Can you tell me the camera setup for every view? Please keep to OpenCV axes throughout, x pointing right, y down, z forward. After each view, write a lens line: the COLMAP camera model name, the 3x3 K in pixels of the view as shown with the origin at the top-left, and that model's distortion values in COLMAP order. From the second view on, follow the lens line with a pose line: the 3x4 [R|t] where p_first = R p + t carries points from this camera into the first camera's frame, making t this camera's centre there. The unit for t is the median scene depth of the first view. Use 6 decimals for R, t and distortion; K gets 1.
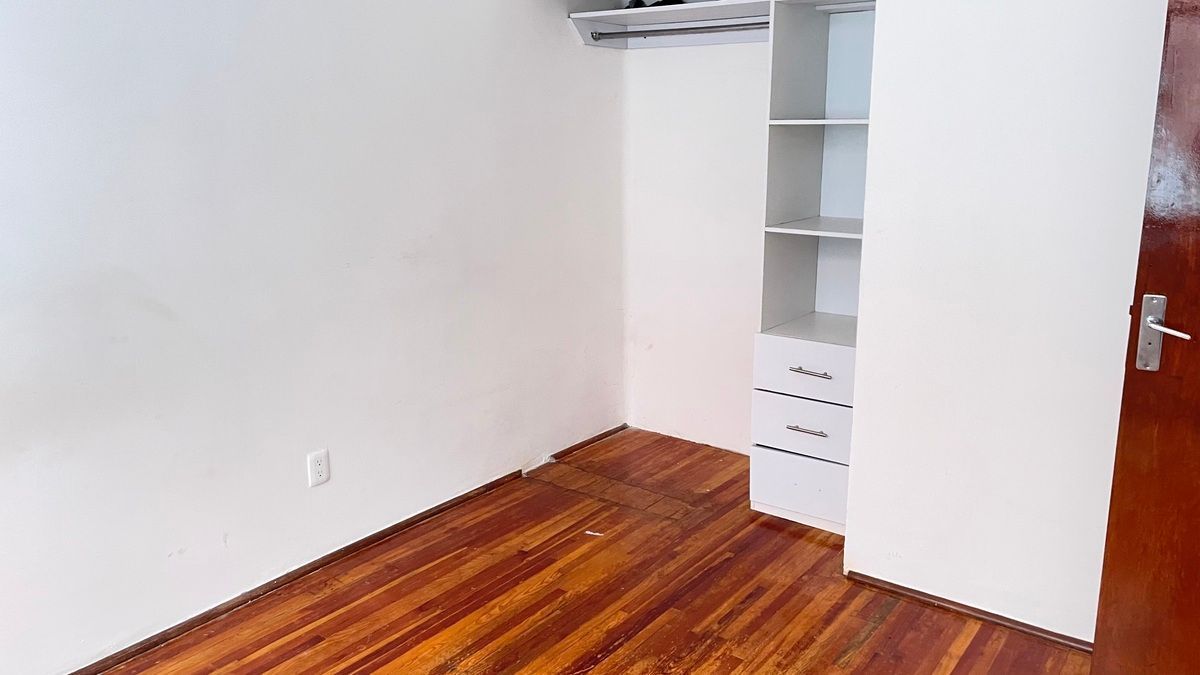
lens RADIAL K [[907.6, 0, 600.0], [0, 907.6, 337.5], [0, 0, 1]] dist [0.115257, -0.155684]
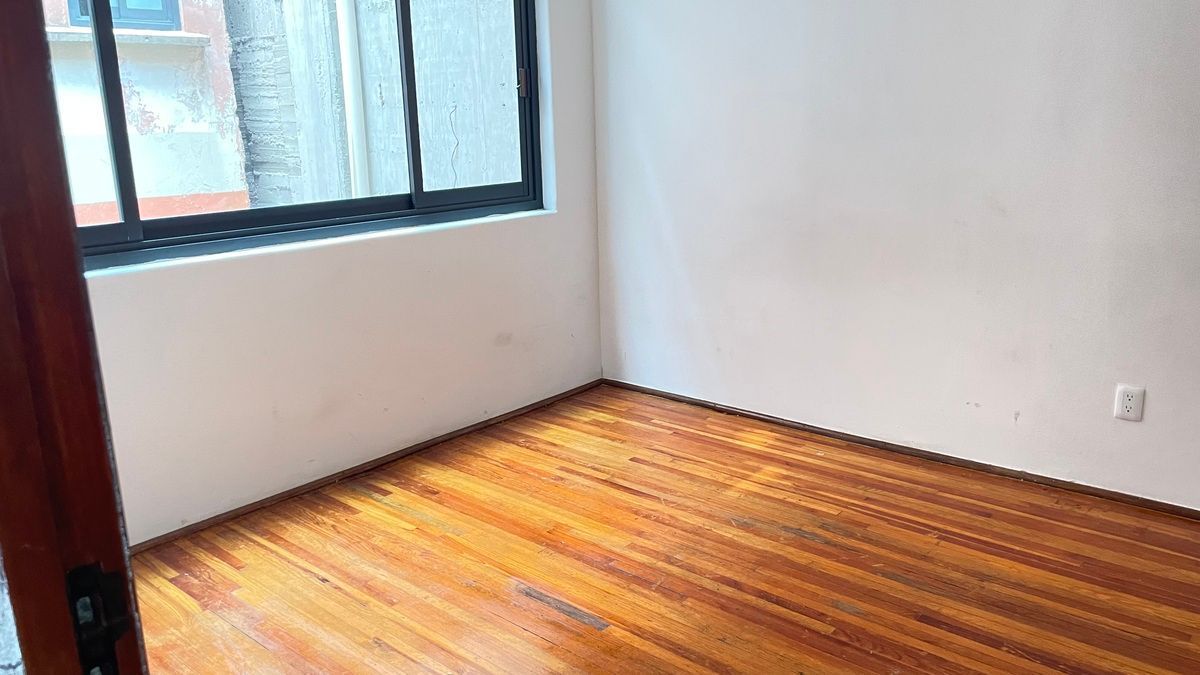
lens RADIAL K [[907.6, 0, 600.0], [0, 907.6, 337.5], [0, 0, 1]] dist [0.115257, -0.155684]
pose [[-0.095914, 0.246917, -0.964278, 0.715946], [-0.193766, 0.945581, 0.261402, -0.076563], [0.976348, 0.211917, -0.042851, 0.495384]]
